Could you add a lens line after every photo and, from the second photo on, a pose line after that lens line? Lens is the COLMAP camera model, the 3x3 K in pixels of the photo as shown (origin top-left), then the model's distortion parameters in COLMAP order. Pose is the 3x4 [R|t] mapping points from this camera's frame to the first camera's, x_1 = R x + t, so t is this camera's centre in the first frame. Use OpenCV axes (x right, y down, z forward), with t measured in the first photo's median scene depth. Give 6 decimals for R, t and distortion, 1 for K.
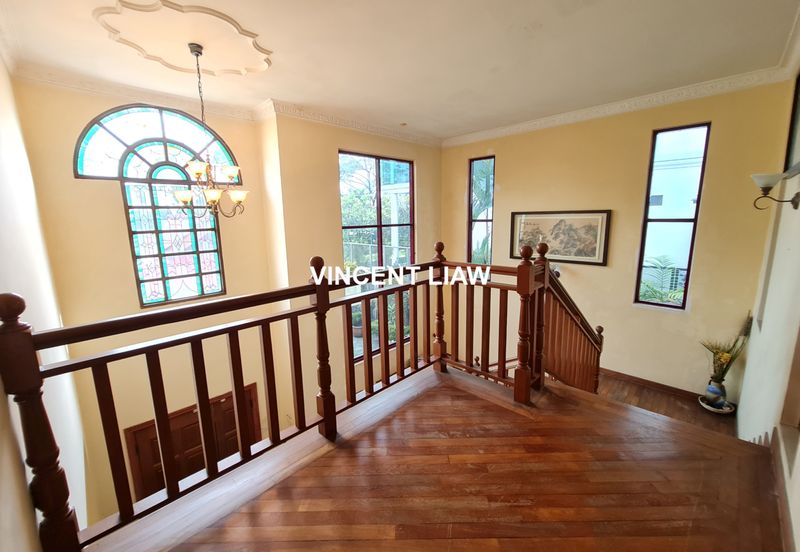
lens RADIAL K [[331.5, 0, 397.7], [0, 331.5, 275.8], [0, 0, 1]] dist [0.002085, 0.001393]
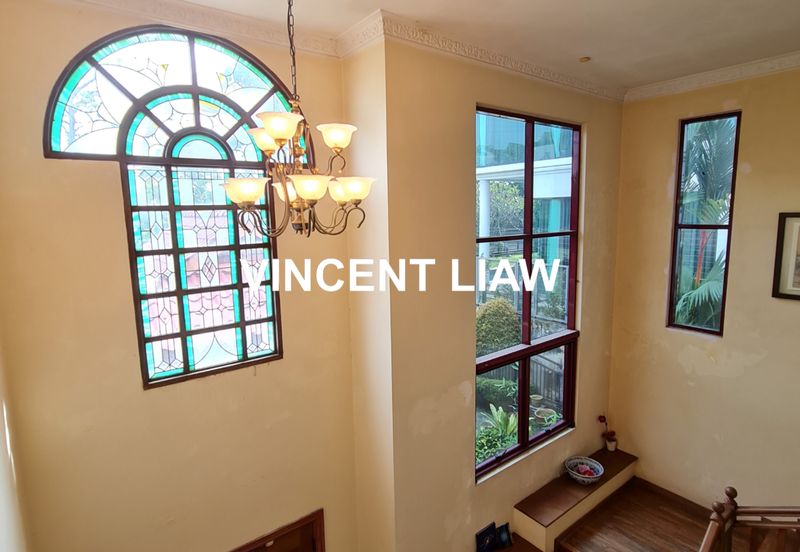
lens RADIAL K [[432.8, 0, 401.6], [0, 432.8, 273.0], [0, 0, 1]] dist [0.002924, -0.003046]
pose [[0.993226, 0.017965, -0.114803, -0.258787], [-0.021589, 0.999305, -0.030403, -0.081265], [0.114177, 0.032676, 0.992923, 0.313644]]
